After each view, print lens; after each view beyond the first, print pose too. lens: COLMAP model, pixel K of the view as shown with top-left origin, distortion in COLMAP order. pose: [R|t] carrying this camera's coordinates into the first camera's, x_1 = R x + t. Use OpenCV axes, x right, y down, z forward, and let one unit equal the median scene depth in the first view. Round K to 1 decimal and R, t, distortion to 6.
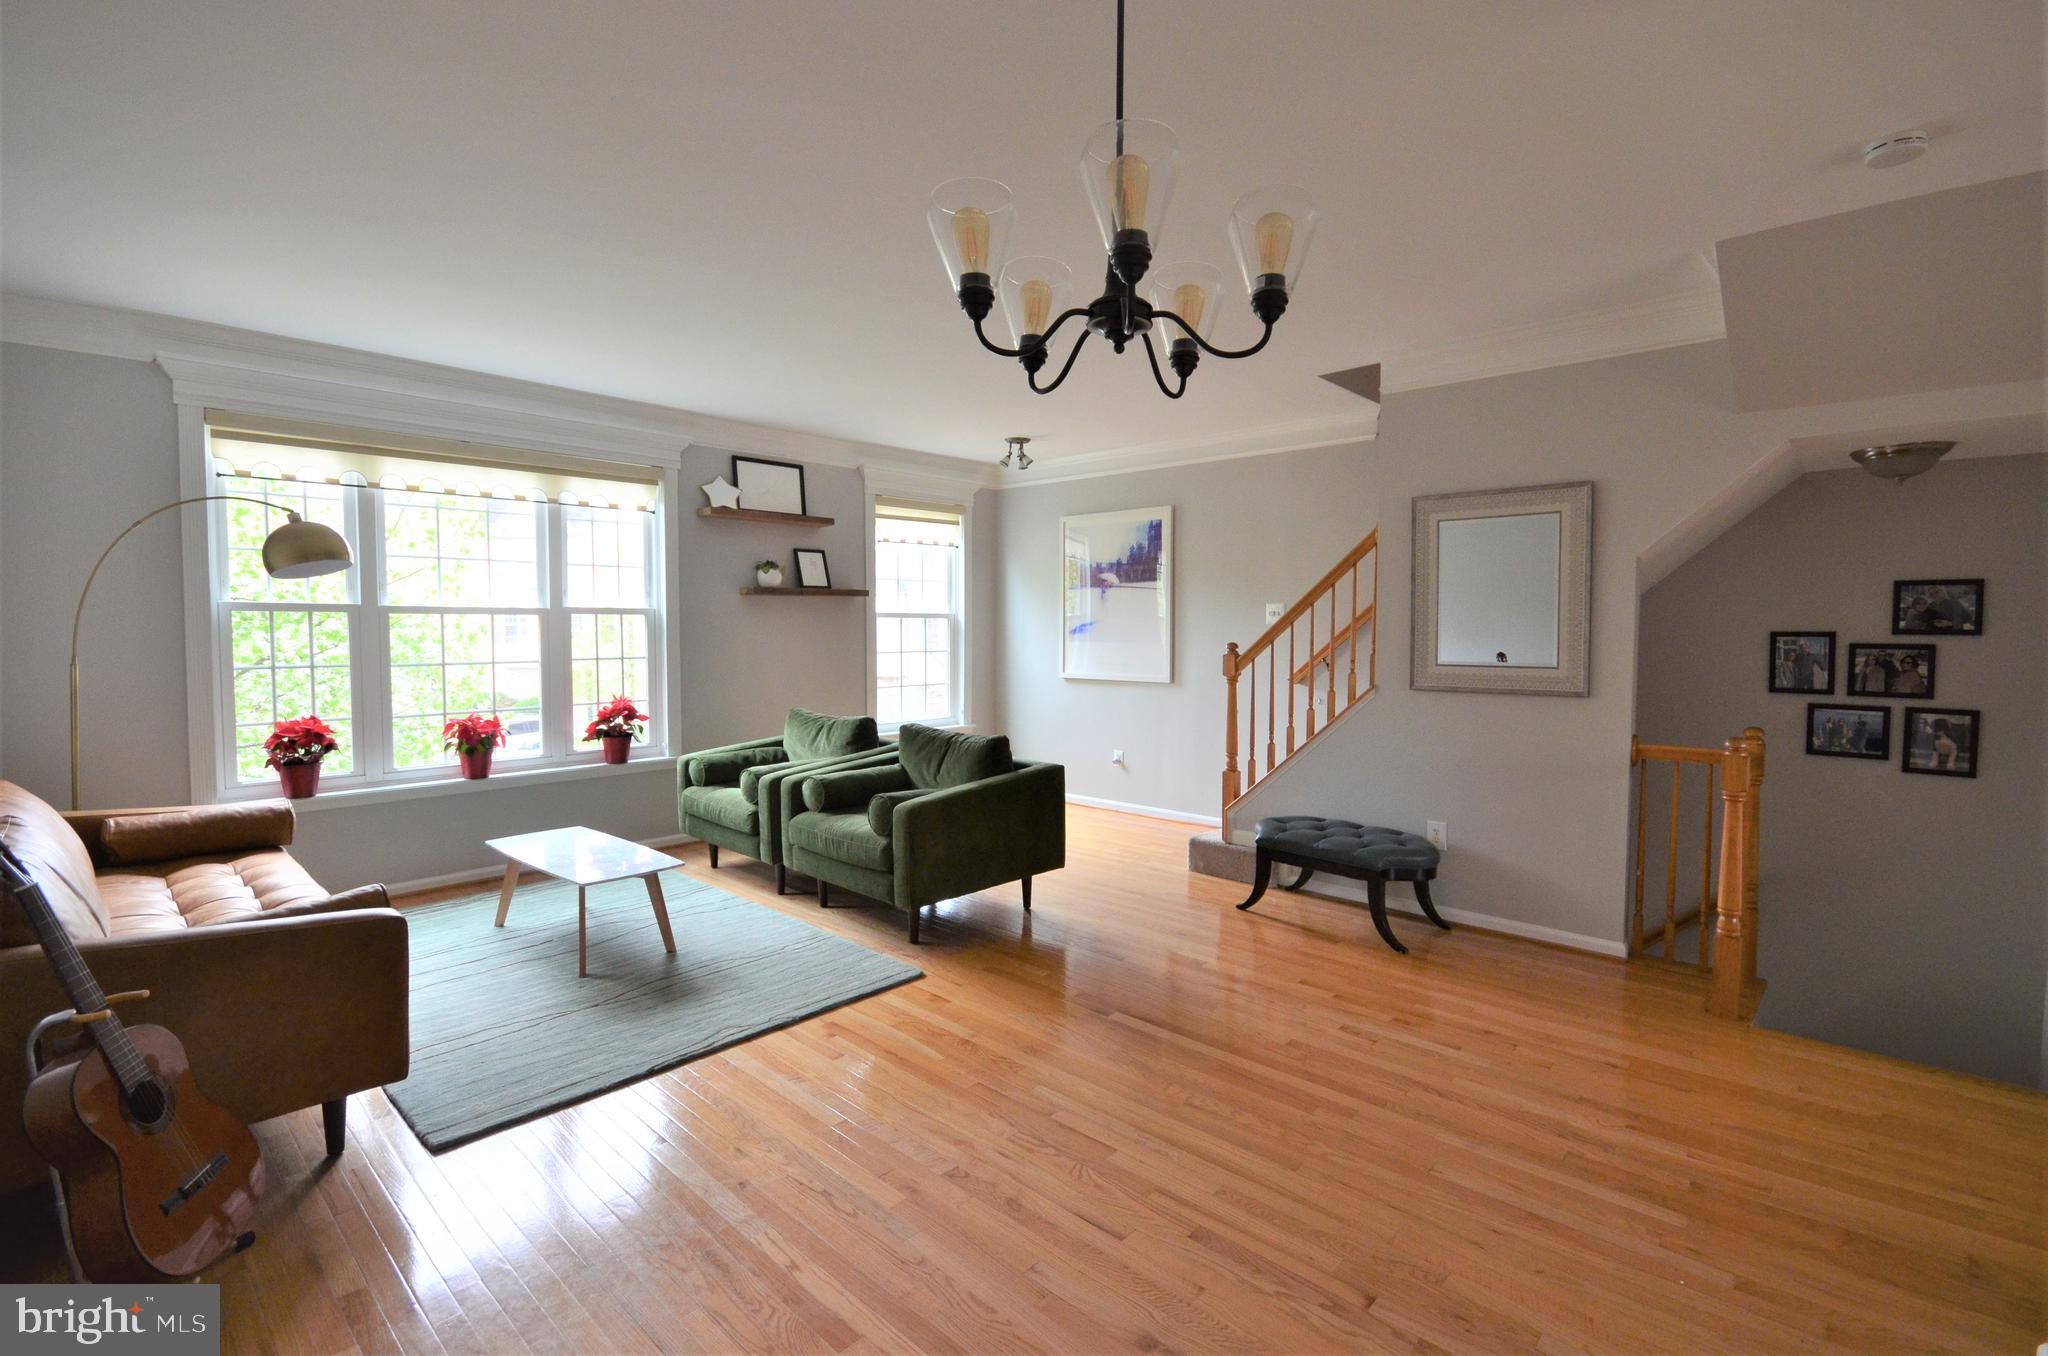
lens RADIAL K [[918.5, 0, 1081.0], [0, 918.5, 657.0], [0, 0, 1]] dist [-0.000864, -0.006657]
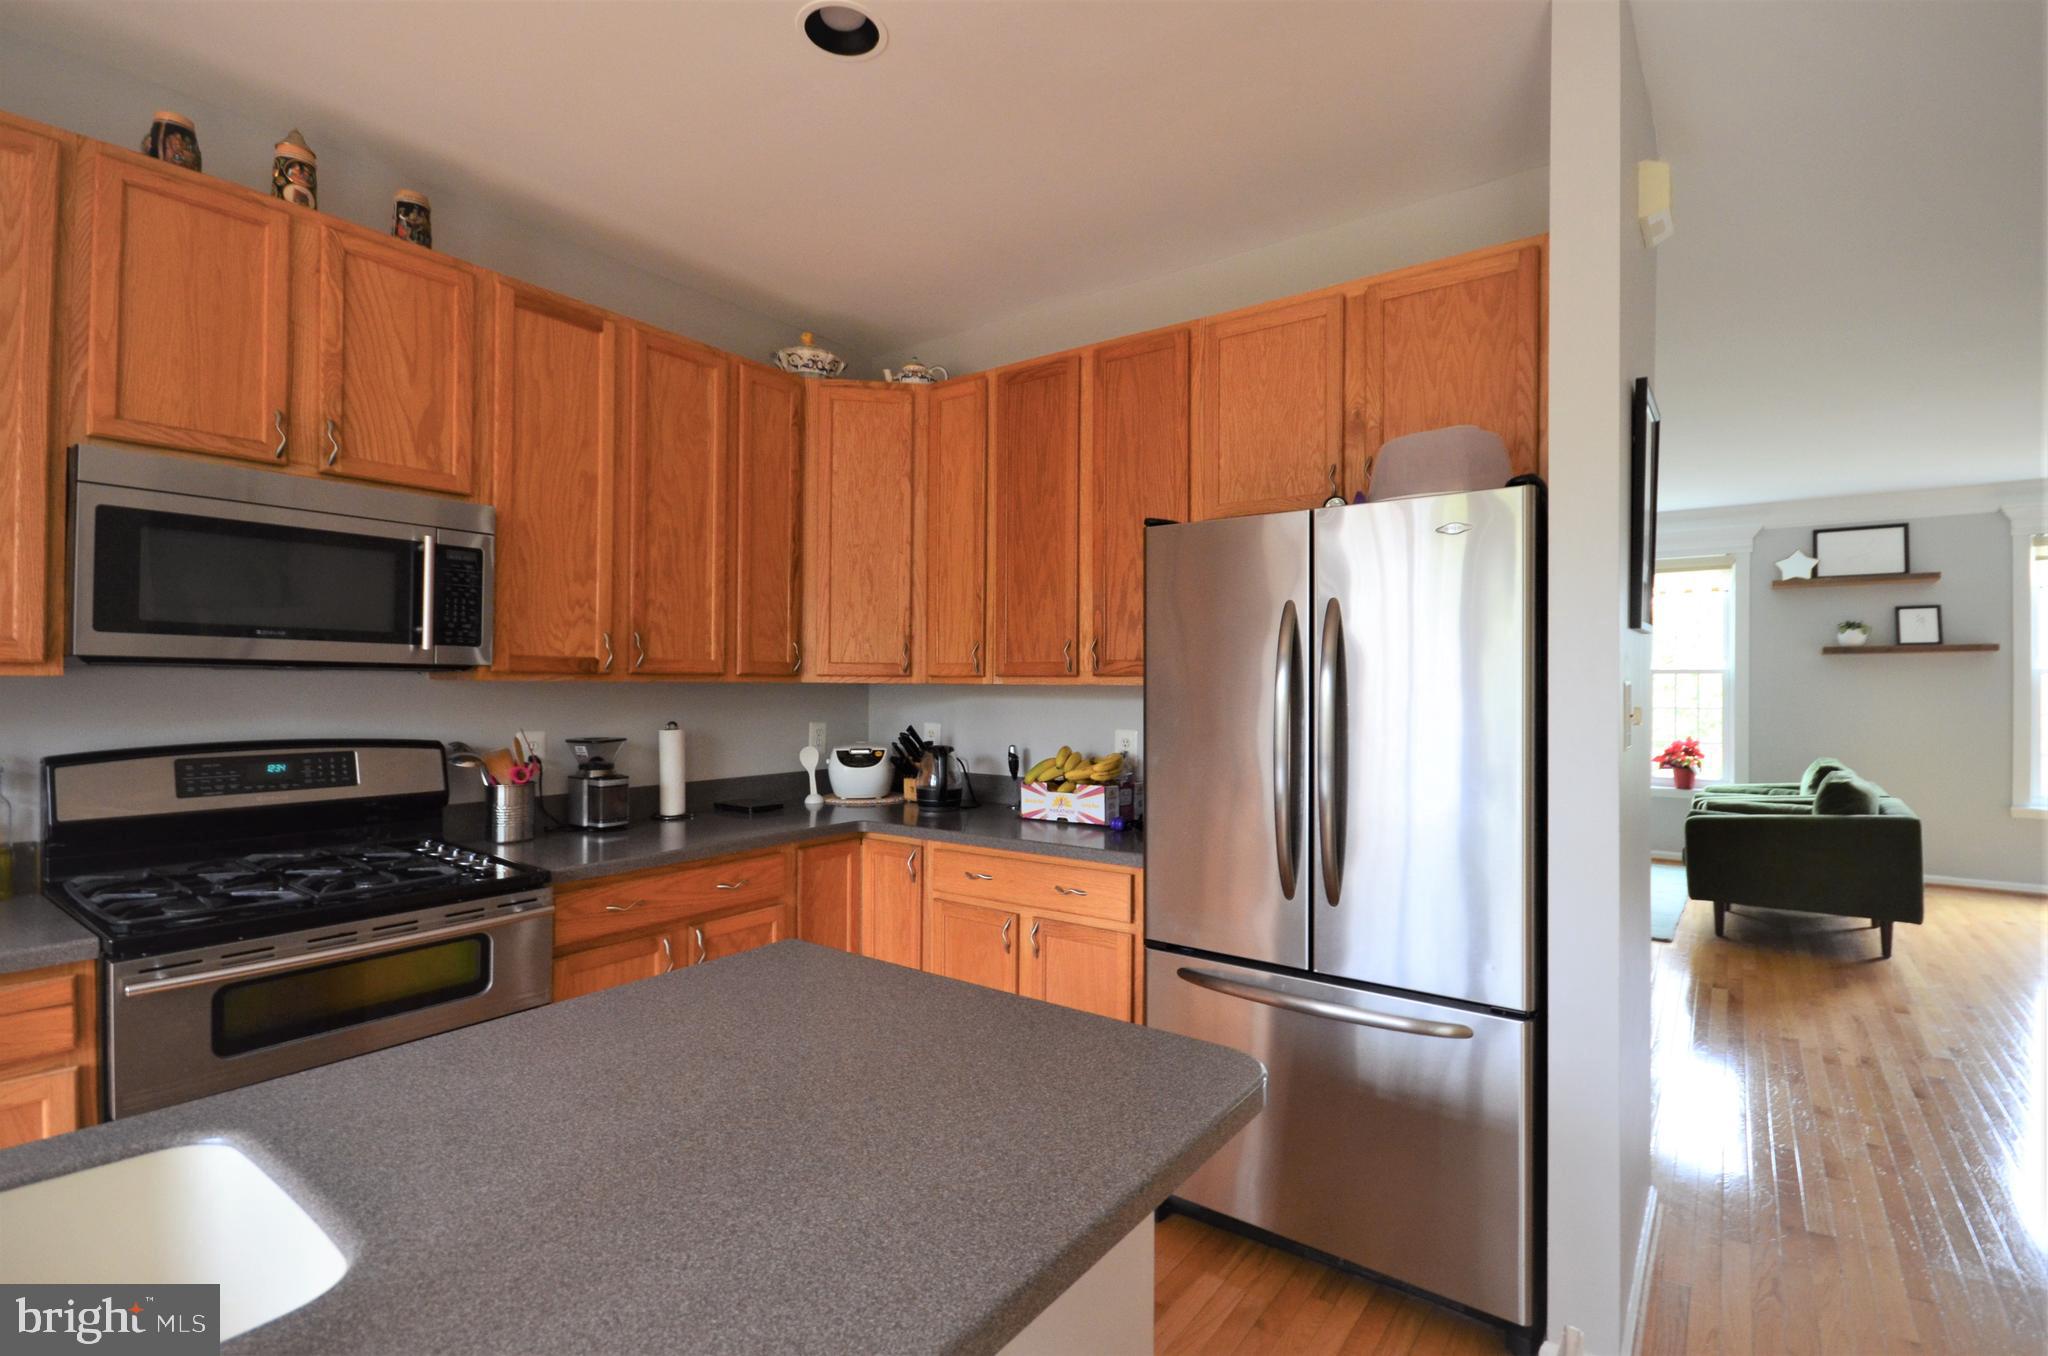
lens RADIAL K [[918.5, 0, 1012.9], [0, 918.5, 683.1], [0, 0, 1]] dist [-0.000864, -0.006657]
pose [[0.073300, -0.005079, -0.997297, 0.782022], [-0.038429, 0.999230, -0.007913, 0.014198], [0.996569, 0.038905, 0.073048, -0.047726]]
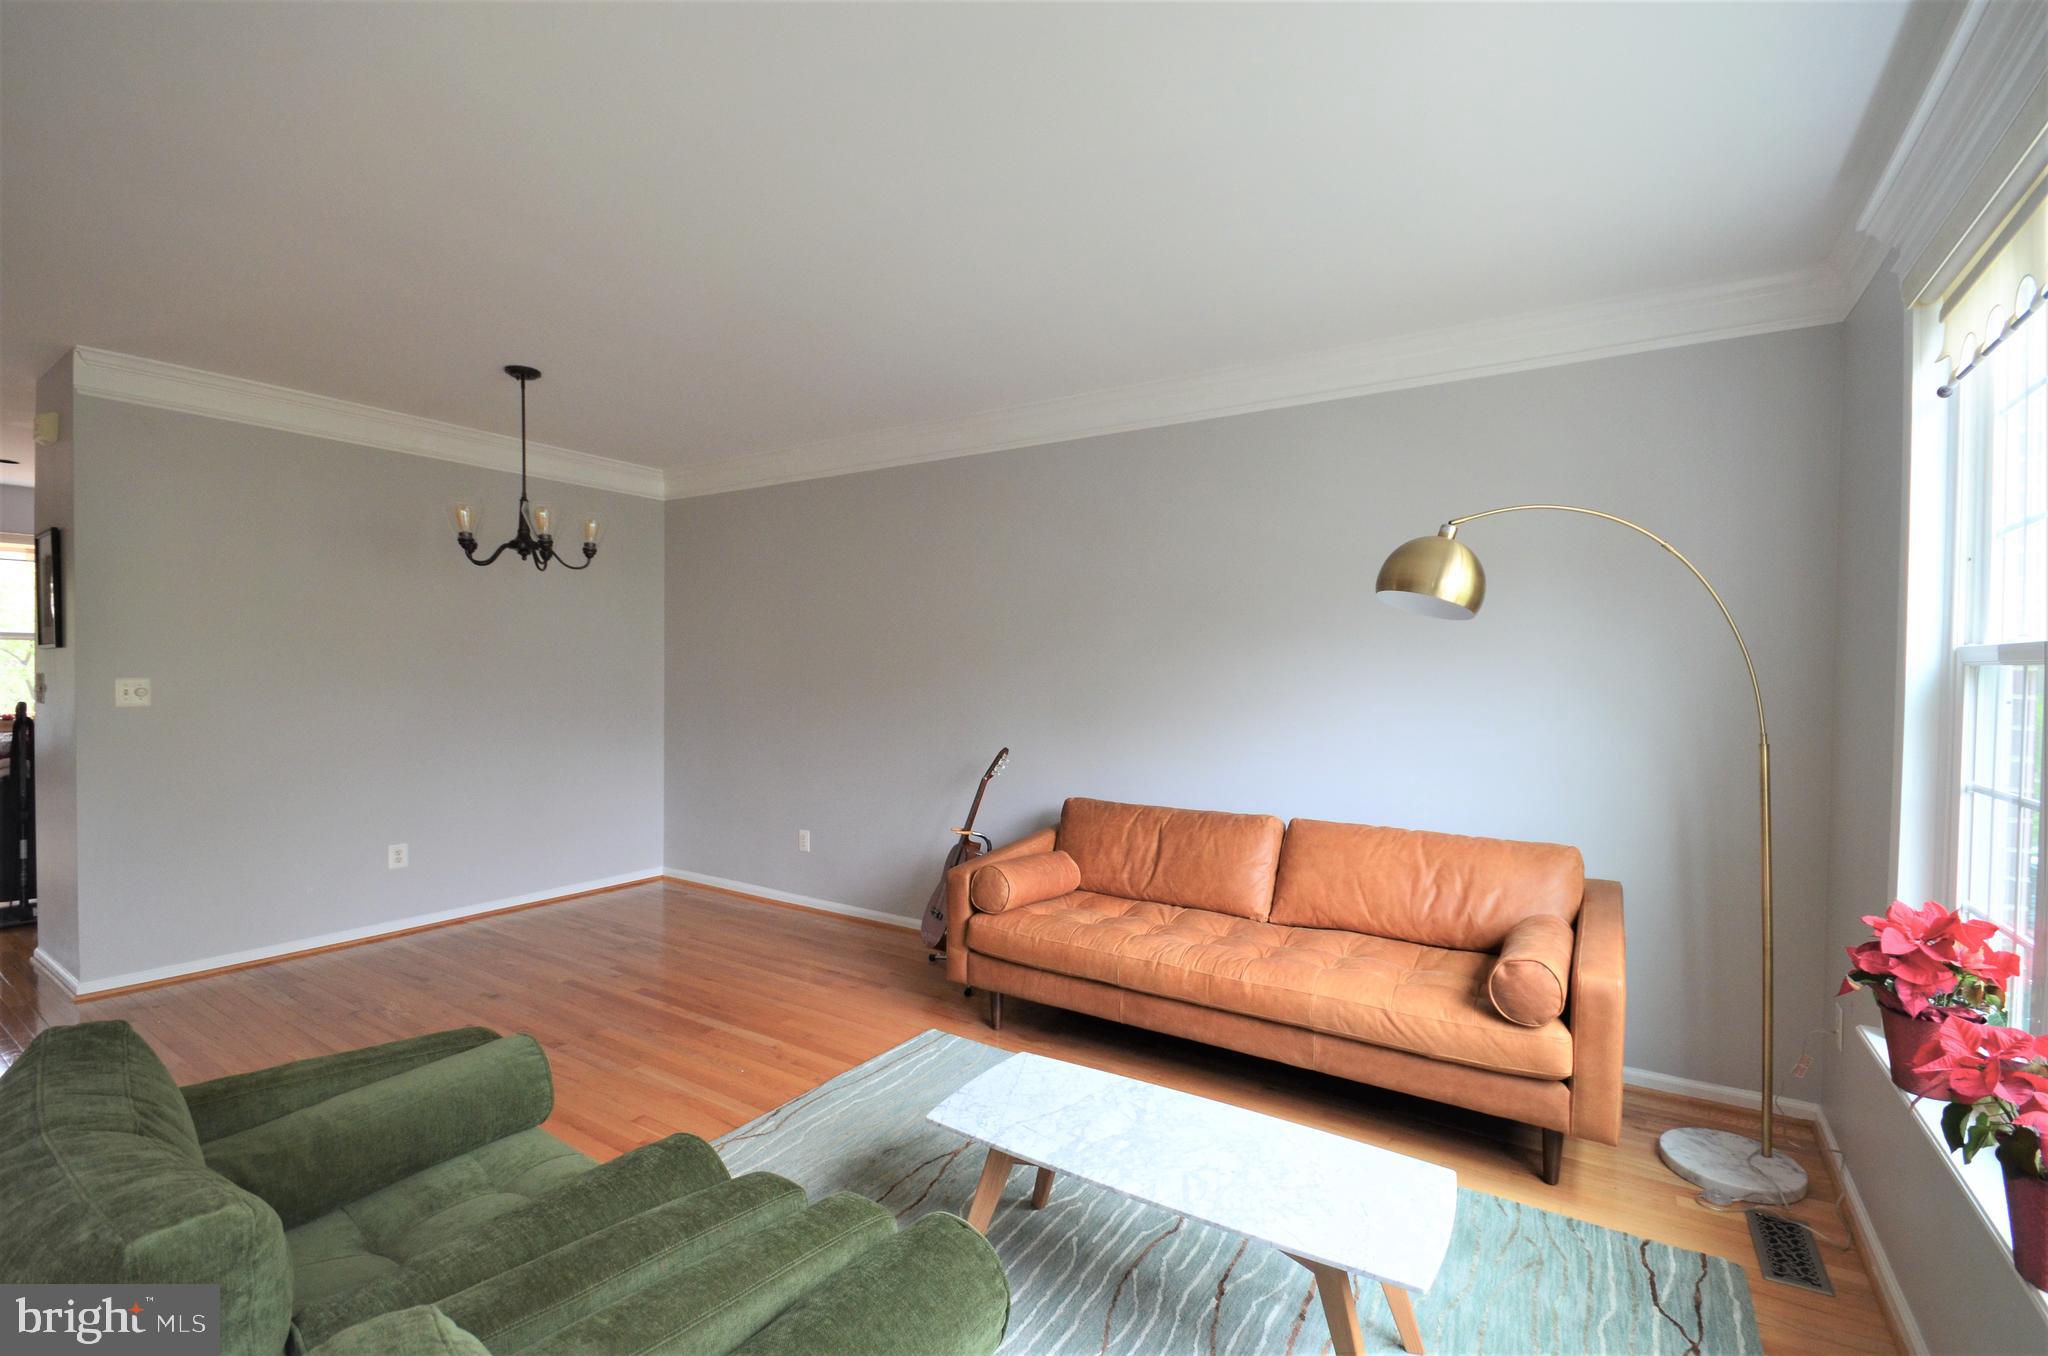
lens RADIAL K [[918.5, 0, 1043.5], [0, 918.5, 683.2], [0, 0, 1]] dist [-0.000864, -0.006657]
pose [[-0.989070, -0.006635, -0.147299, -0.320705], [-0.015147, 0.998274, 0.056740, -0.051558], [0.146668, 0.058351, -0.987463, 1.186962]]
